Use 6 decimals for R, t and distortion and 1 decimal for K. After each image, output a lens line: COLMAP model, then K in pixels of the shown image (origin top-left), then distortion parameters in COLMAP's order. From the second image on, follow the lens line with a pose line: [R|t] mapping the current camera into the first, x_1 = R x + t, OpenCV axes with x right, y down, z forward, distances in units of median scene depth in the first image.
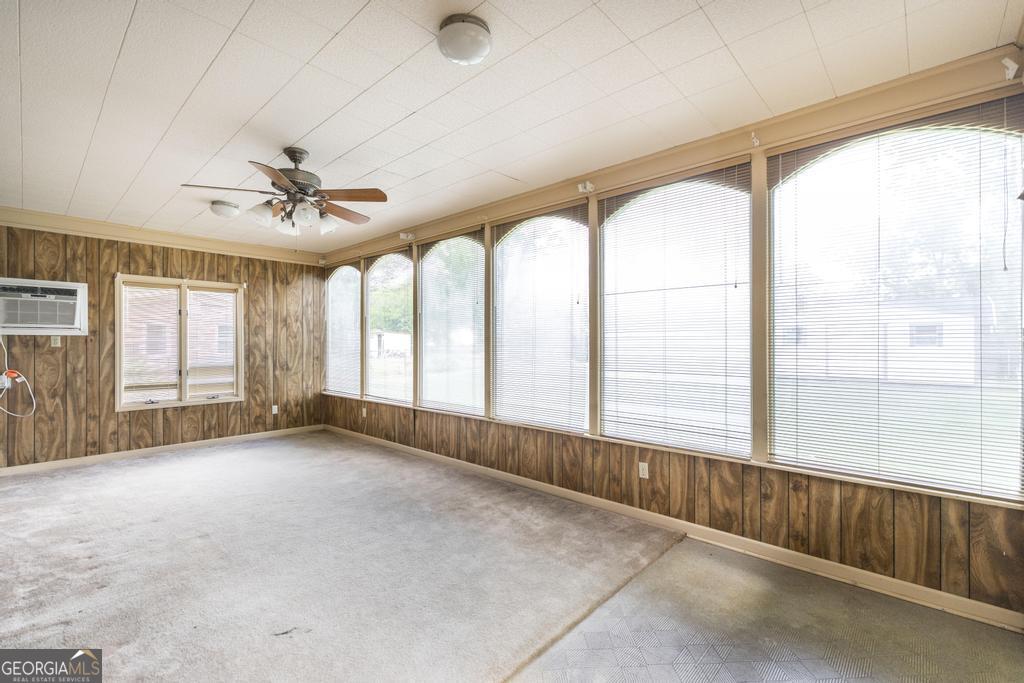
lens RADIAL K [[444.5, 0, 513.3], [0, 444.5, 340.5], [0, 0, 1]] dist [0.000015, -0.000032]
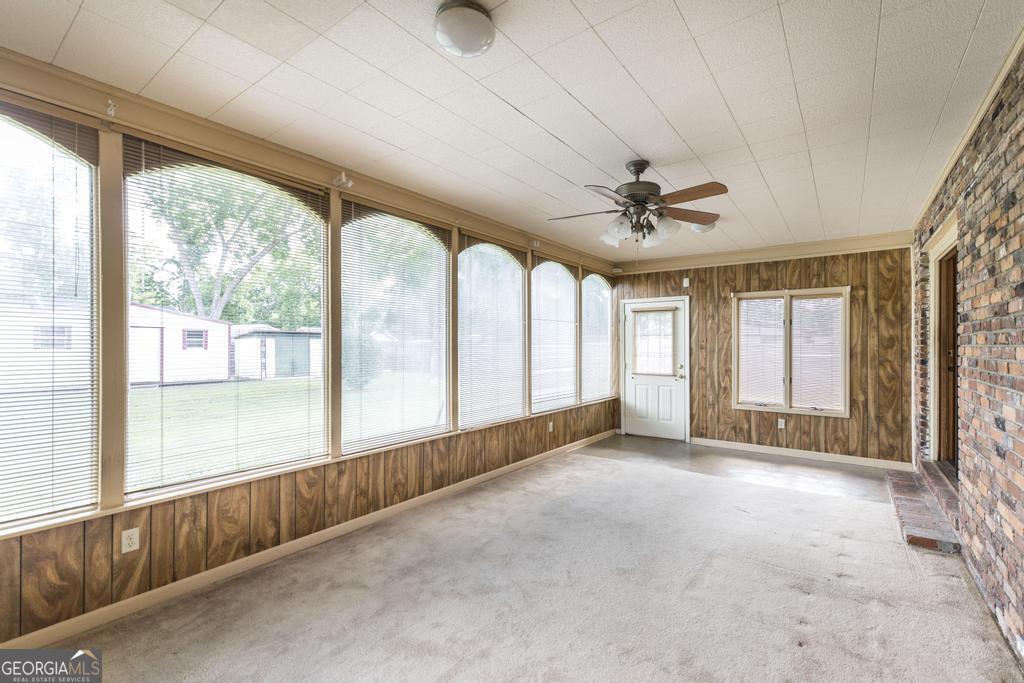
lens RADIAL K [[461.9, 0, 514.7], [0, 461.9, 353.3], [0, 0, 1]] dist [0.030642, 0.000215]
pose [[-0.086687, -0.006034, 0.996217, -1.059534], [0.013759, 0.999879, 0.007253, 0.000326], [-0.996141, 0.014335, -0.086594, 0.956287]]
